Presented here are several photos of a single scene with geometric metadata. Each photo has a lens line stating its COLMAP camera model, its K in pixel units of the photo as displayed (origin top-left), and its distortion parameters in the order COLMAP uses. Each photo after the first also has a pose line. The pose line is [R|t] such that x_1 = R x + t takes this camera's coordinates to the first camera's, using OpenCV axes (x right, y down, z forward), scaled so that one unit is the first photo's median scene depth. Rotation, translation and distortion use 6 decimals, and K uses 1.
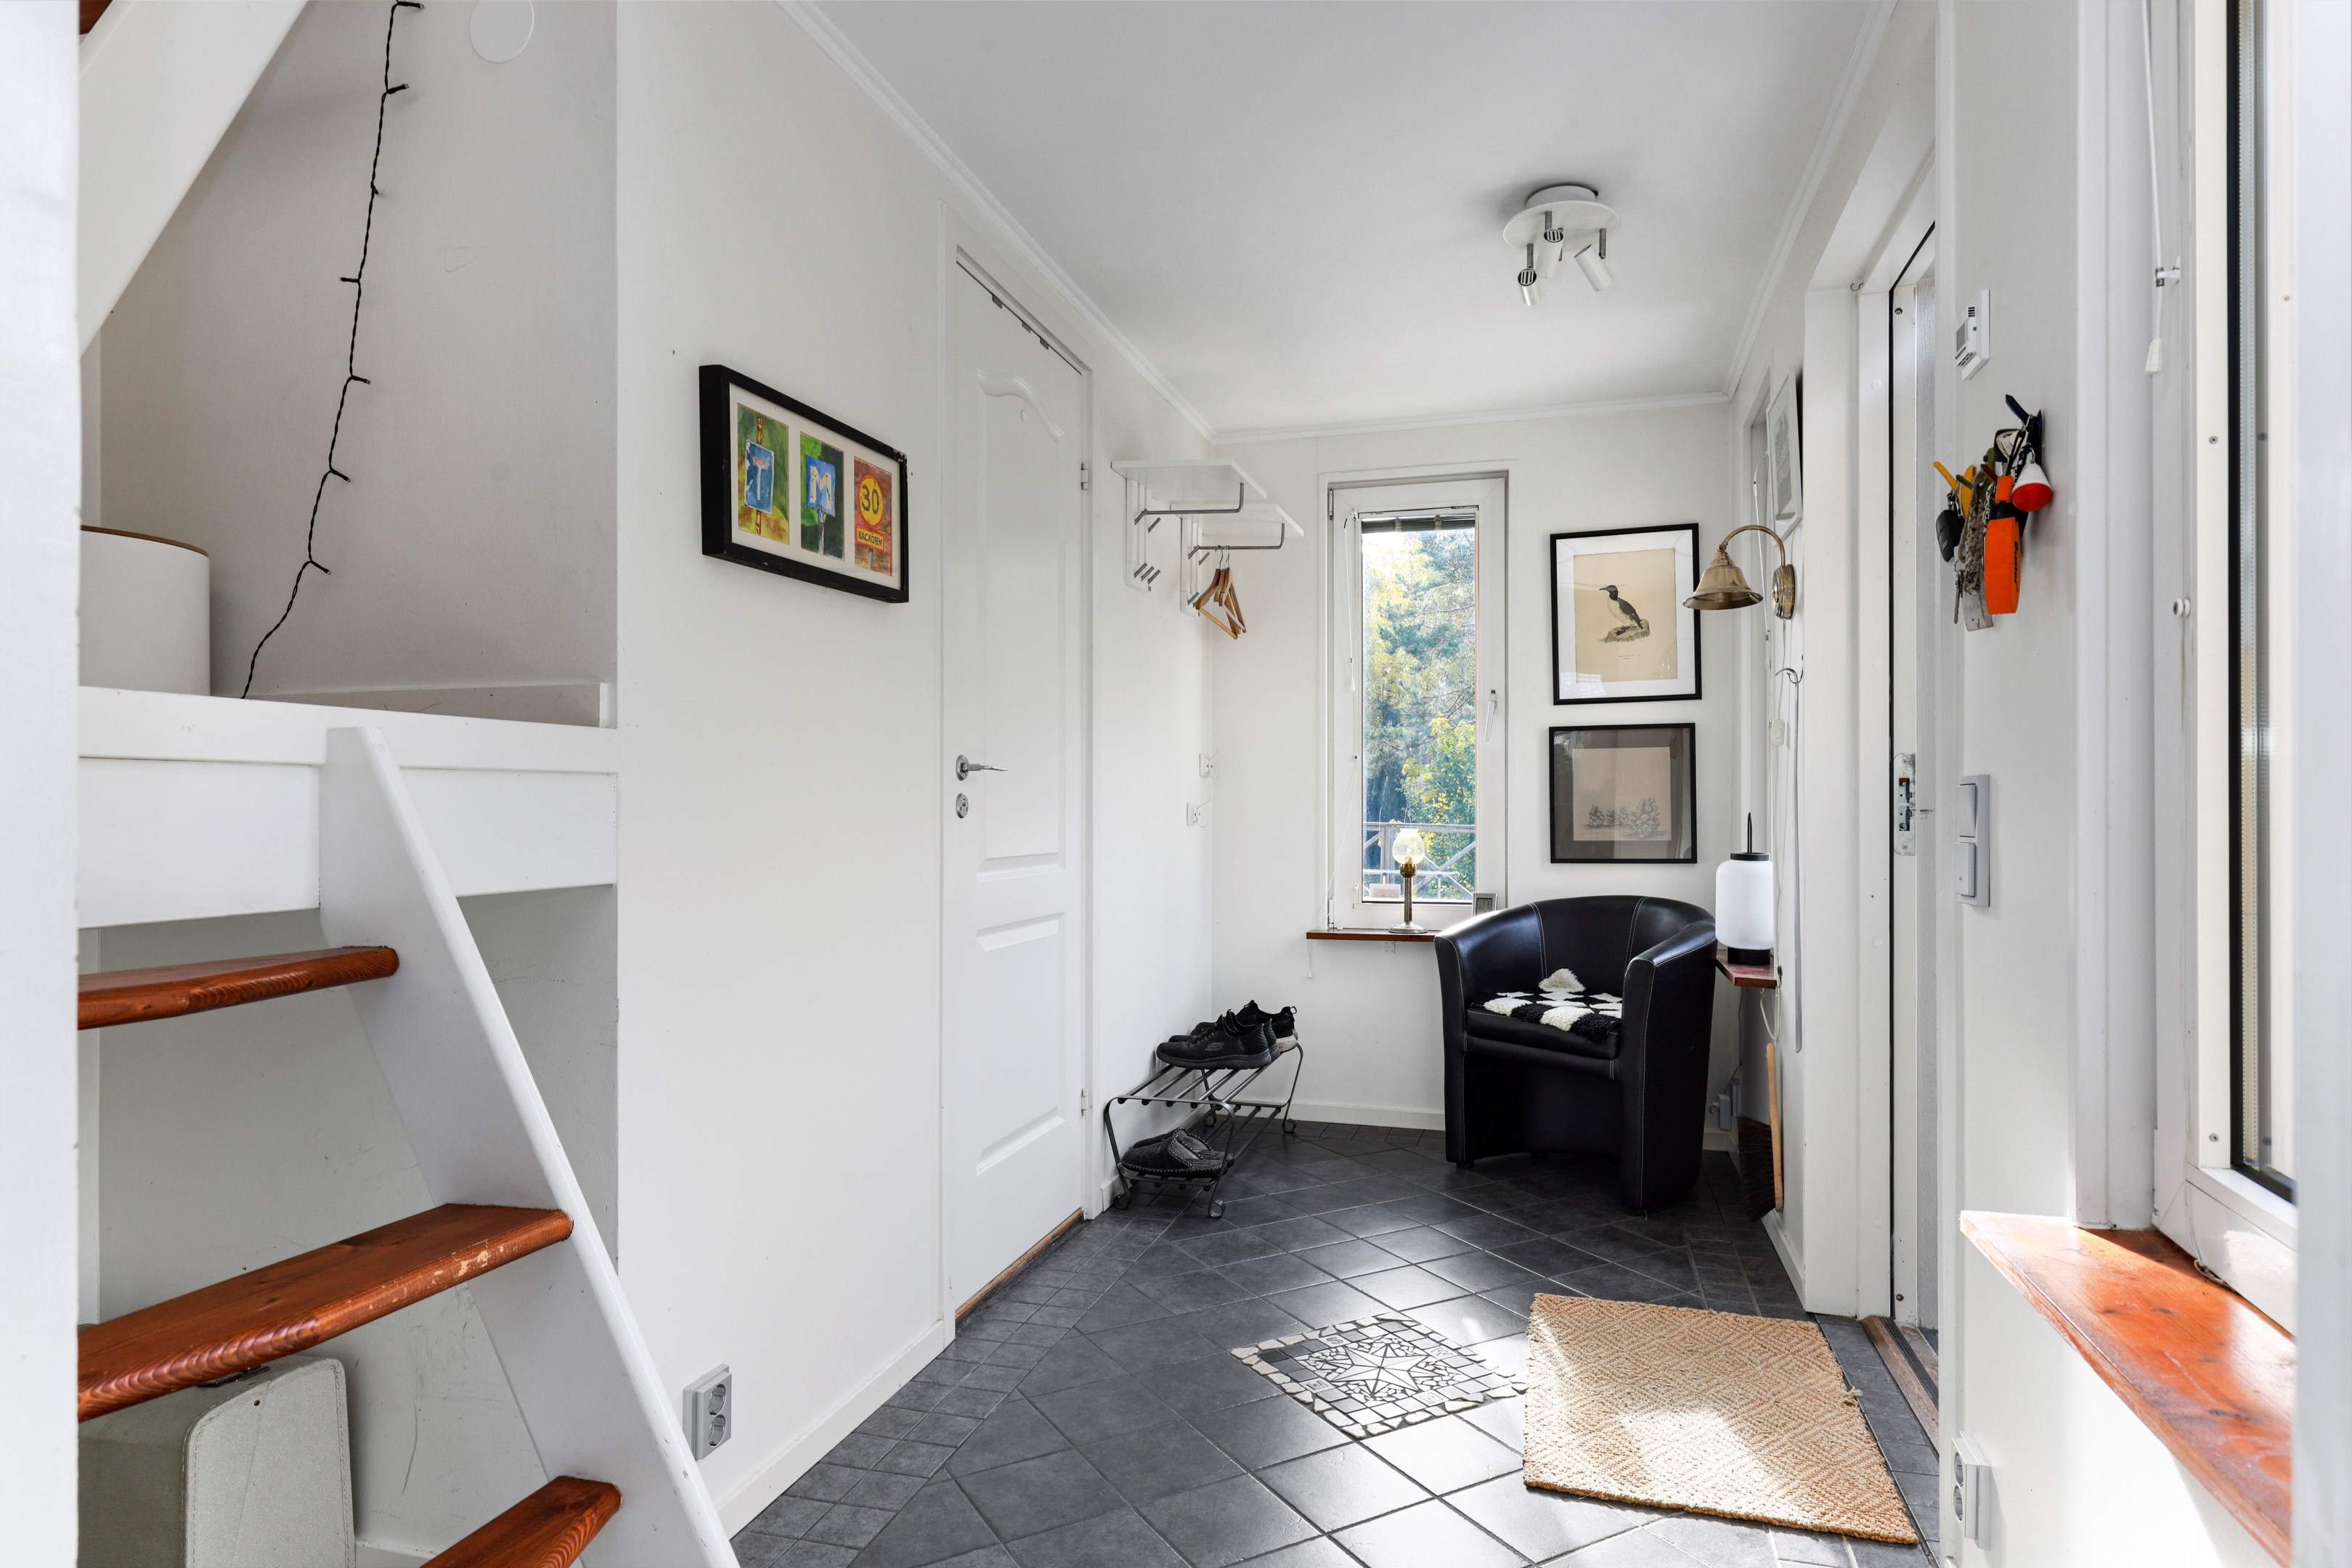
lens RADIAL K [[1379.5, 0, 1176.0], [0, 1379.5, 784.0], [0, 0, 1]] dist [-0.000460, -0.000171]
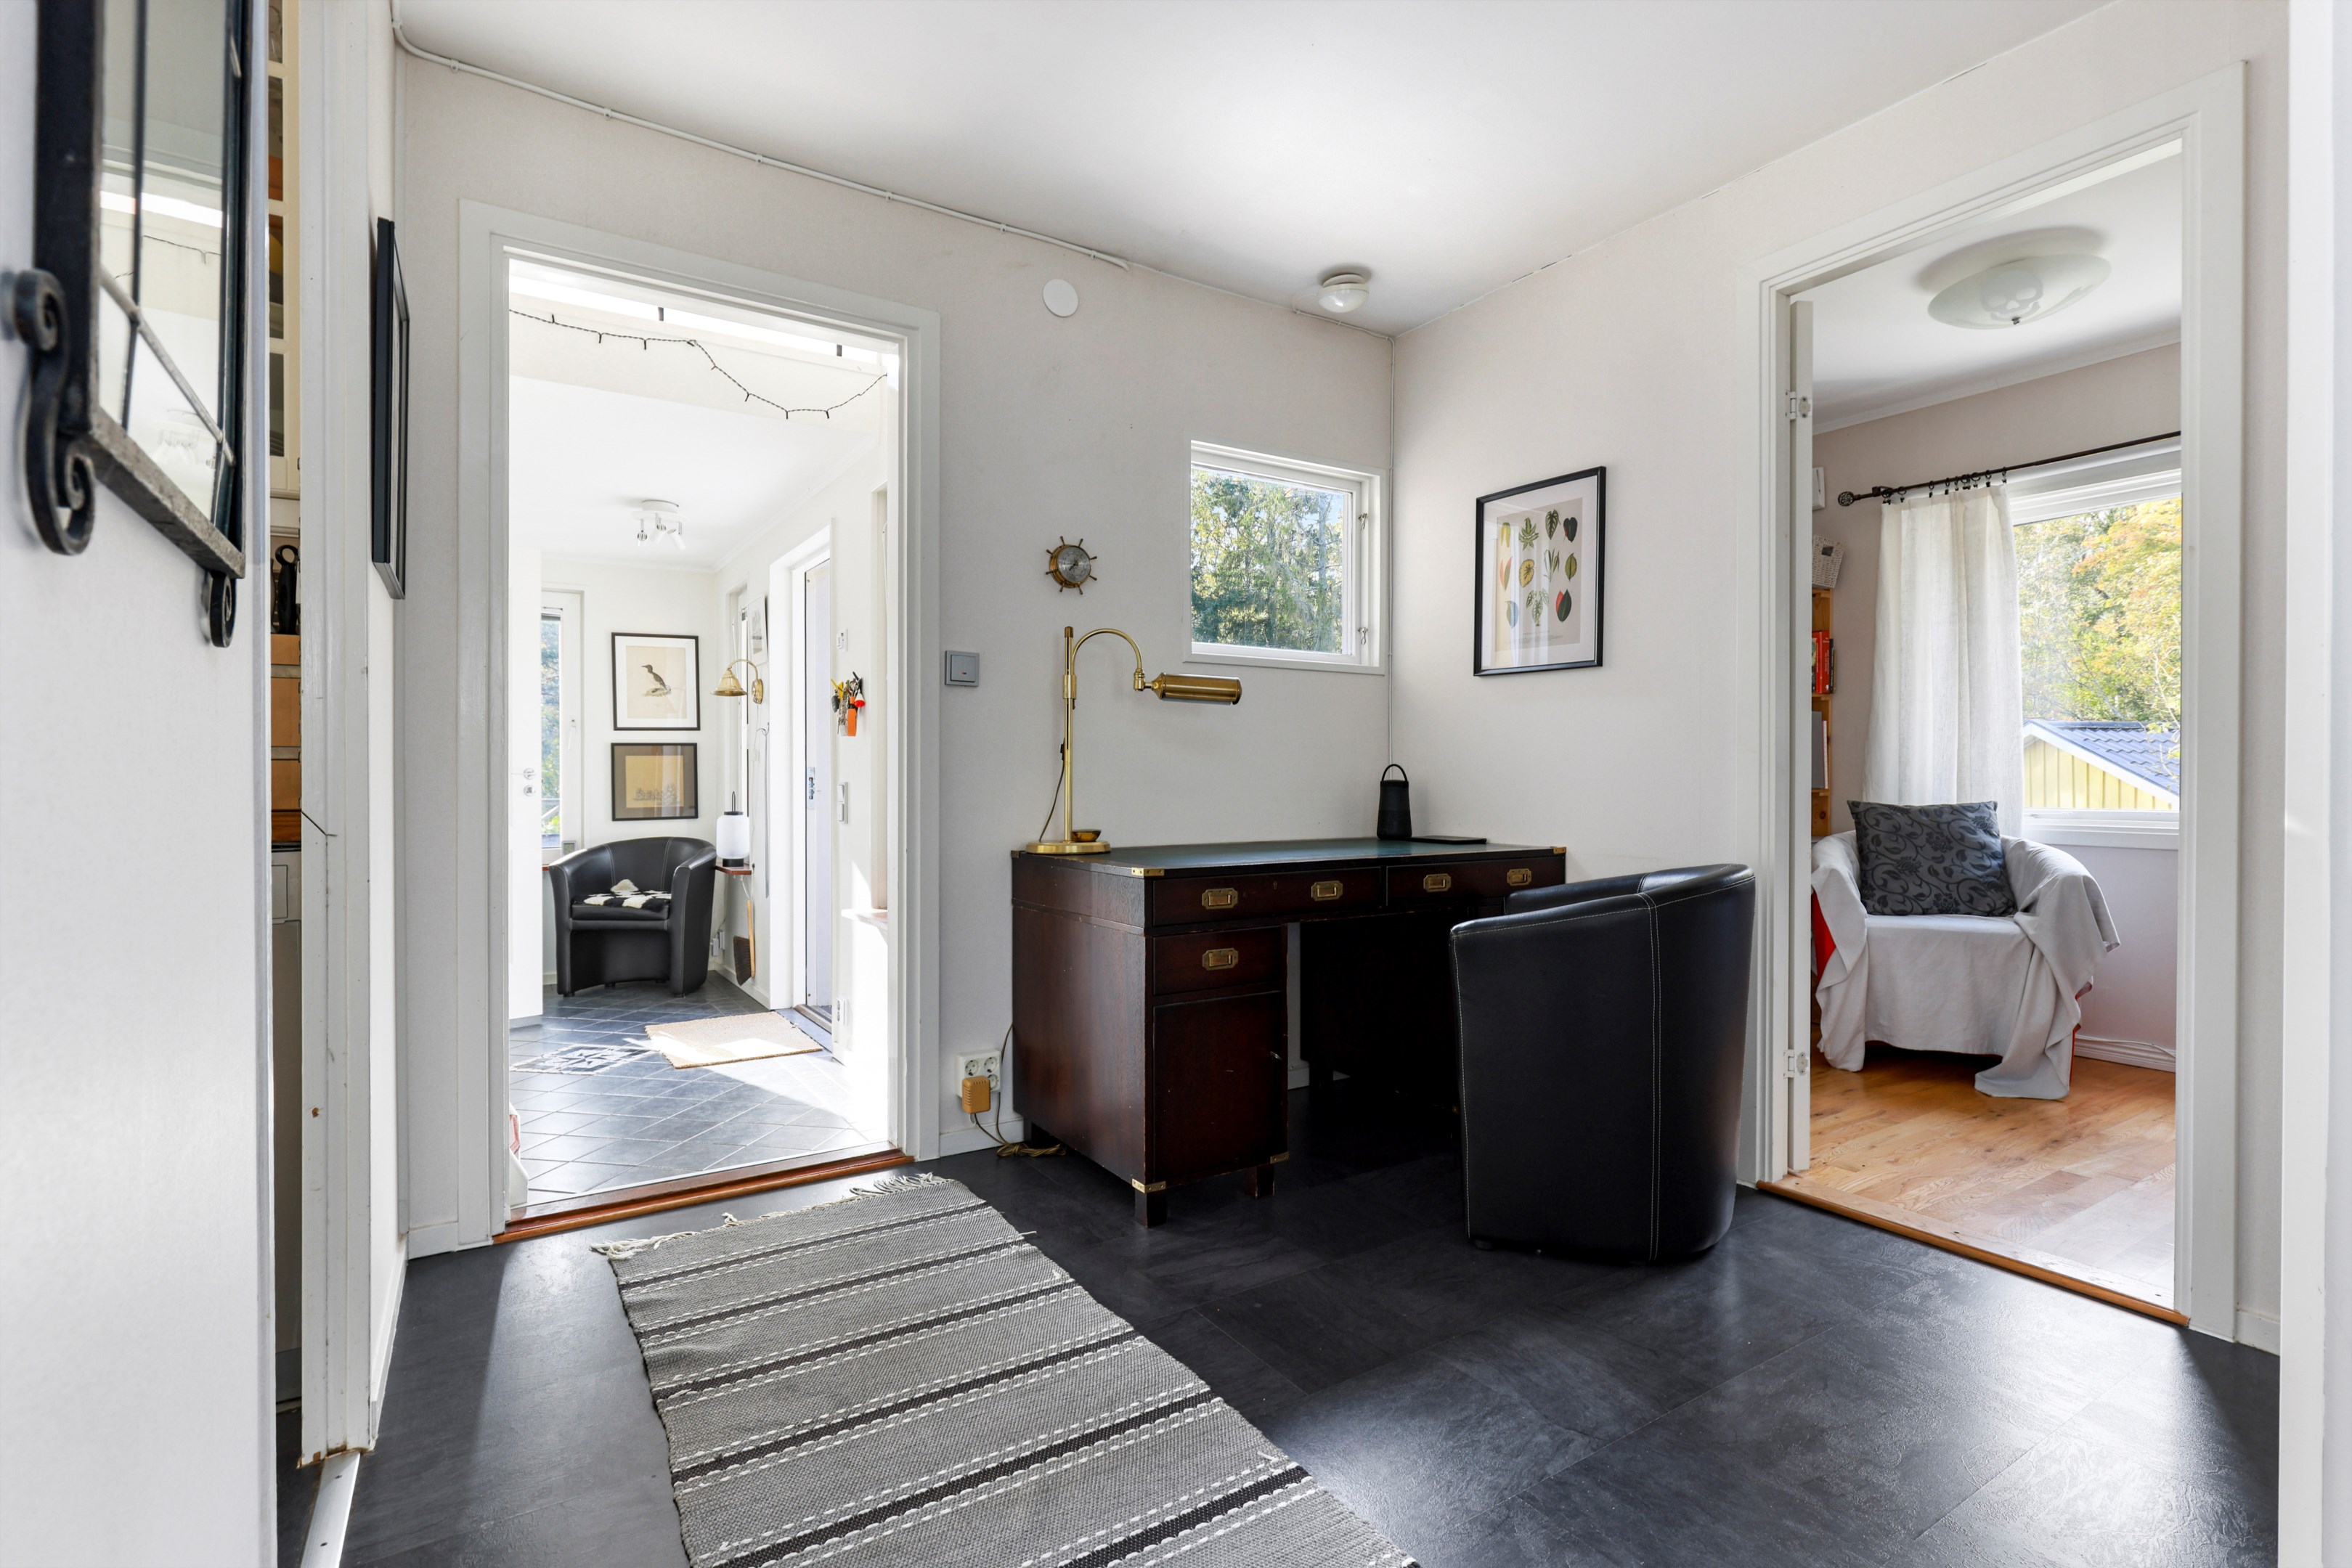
lens RADIAL K [[1089.5, 0, 1176.0], [0, 1089.5, 784.0], [0, 0, 1]] dist [-0.004982, -0.000195]
pose [[0.665260, -0.009127, 0.746556, -0.321934], [-0.006182, 0.999824, 0.017733, -0.021095], [-0.746586, -0.016412, 0.665086, -0.509771]]
